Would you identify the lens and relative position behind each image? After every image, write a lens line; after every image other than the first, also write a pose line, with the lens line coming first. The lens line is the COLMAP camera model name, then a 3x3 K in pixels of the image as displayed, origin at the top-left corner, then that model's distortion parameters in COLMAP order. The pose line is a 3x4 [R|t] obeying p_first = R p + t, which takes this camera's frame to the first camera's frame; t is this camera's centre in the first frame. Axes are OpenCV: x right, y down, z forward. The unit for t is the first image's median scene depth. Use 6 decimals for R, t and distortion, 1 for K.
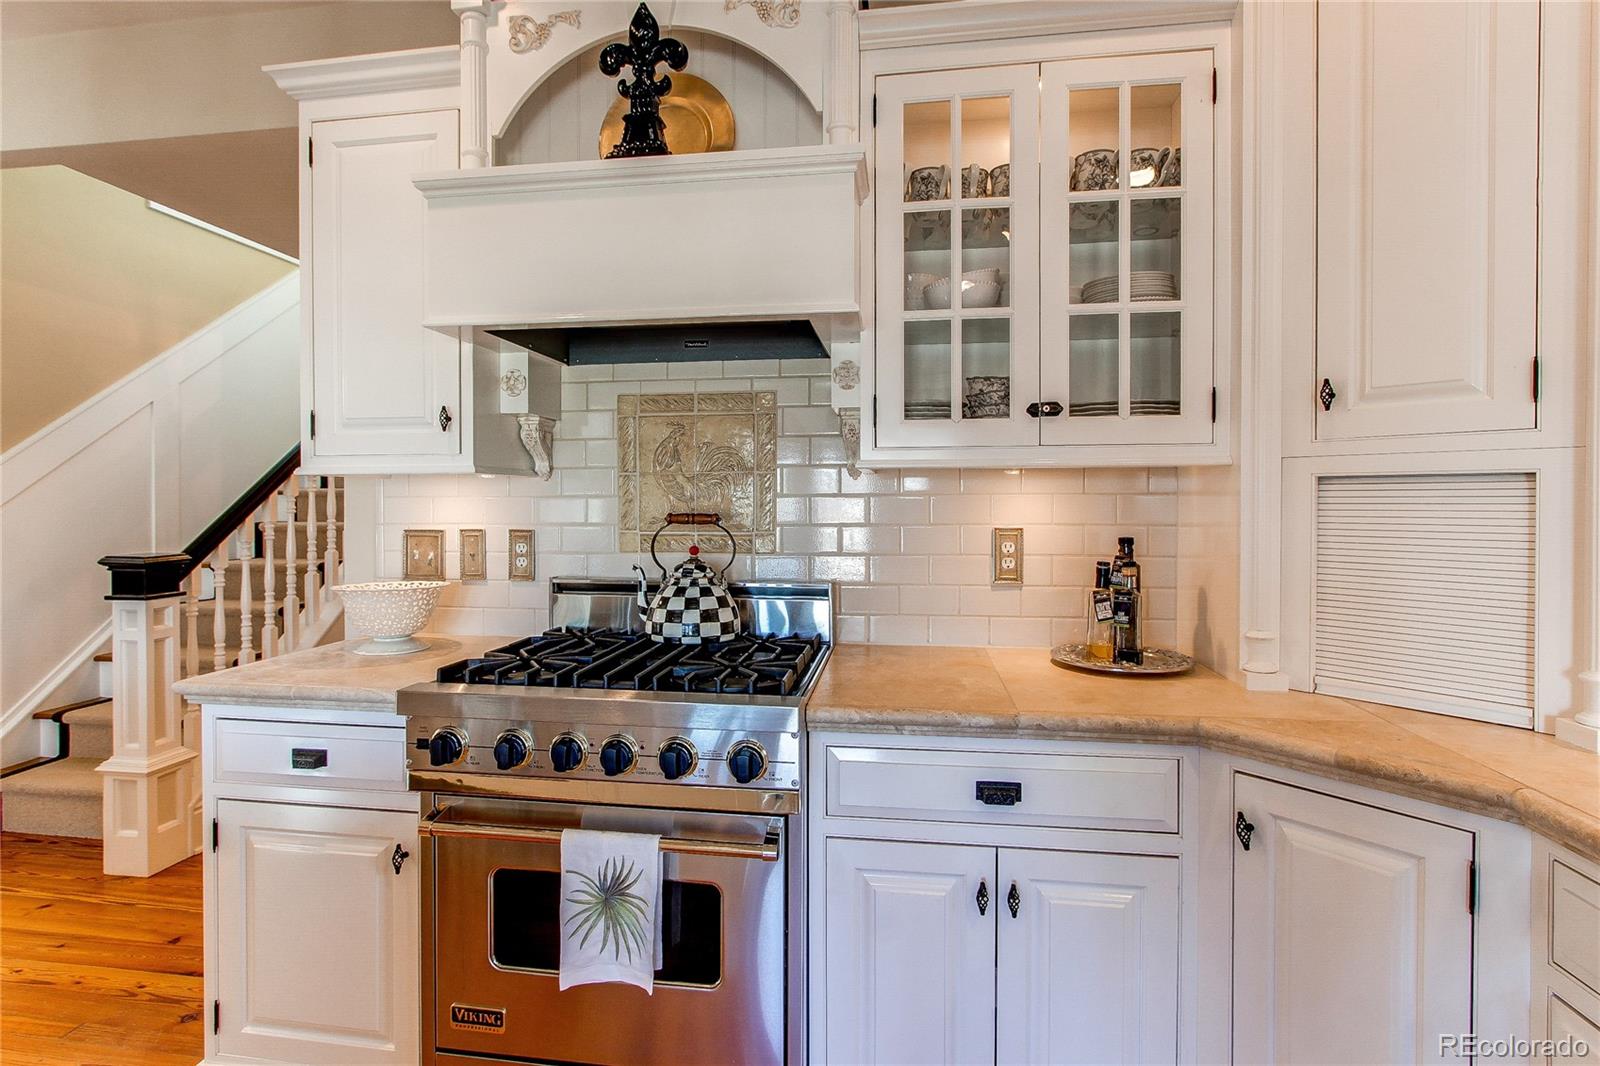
lens RADIAL K [[830.6, 0, 756.8], [0, 830.6, 510.1], [0, 0, 1]] dist [-0.006661, -0.001046]
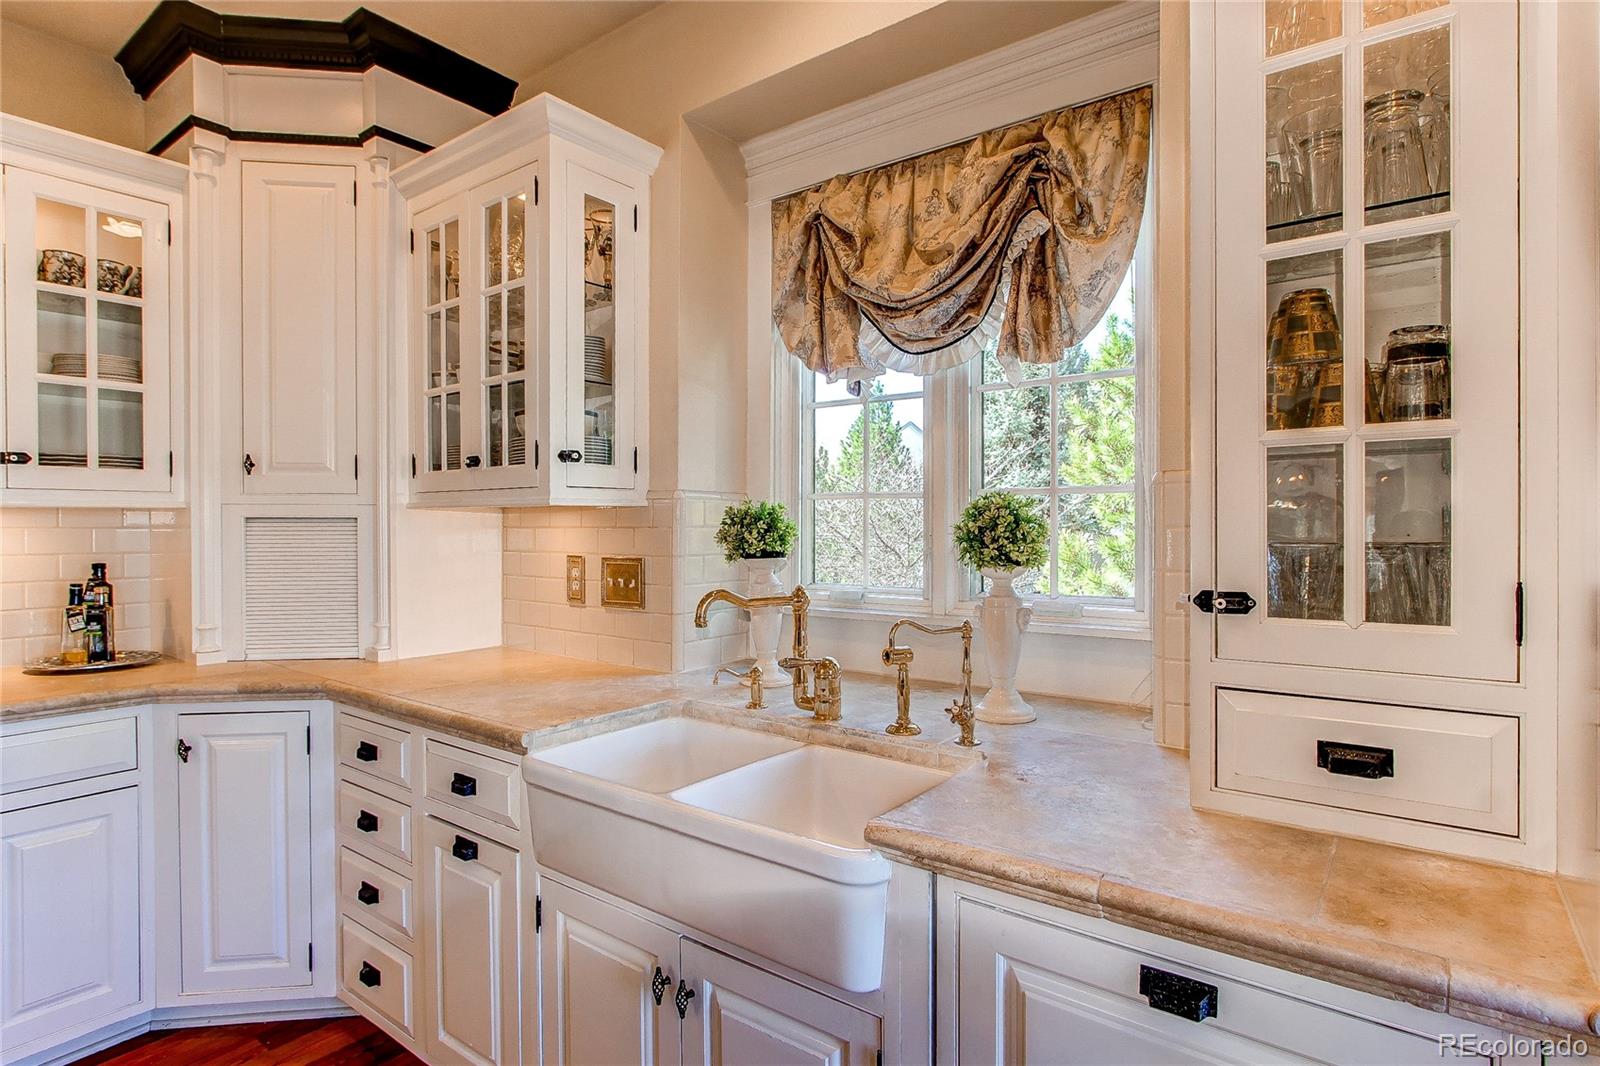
lens RADIAL K [[830.6, 0, 793.4], [0, 830.6, 538.8], [0, 0, 1]] dist [-0.006661, -0.001046]
pose [[0.471200, -0.008483, 0.881985, -0.167491], [0.011846, 0.999924, 0.003288, 0.004669], [-0.881947, 0.008899, 0.471265, -0.538251]]
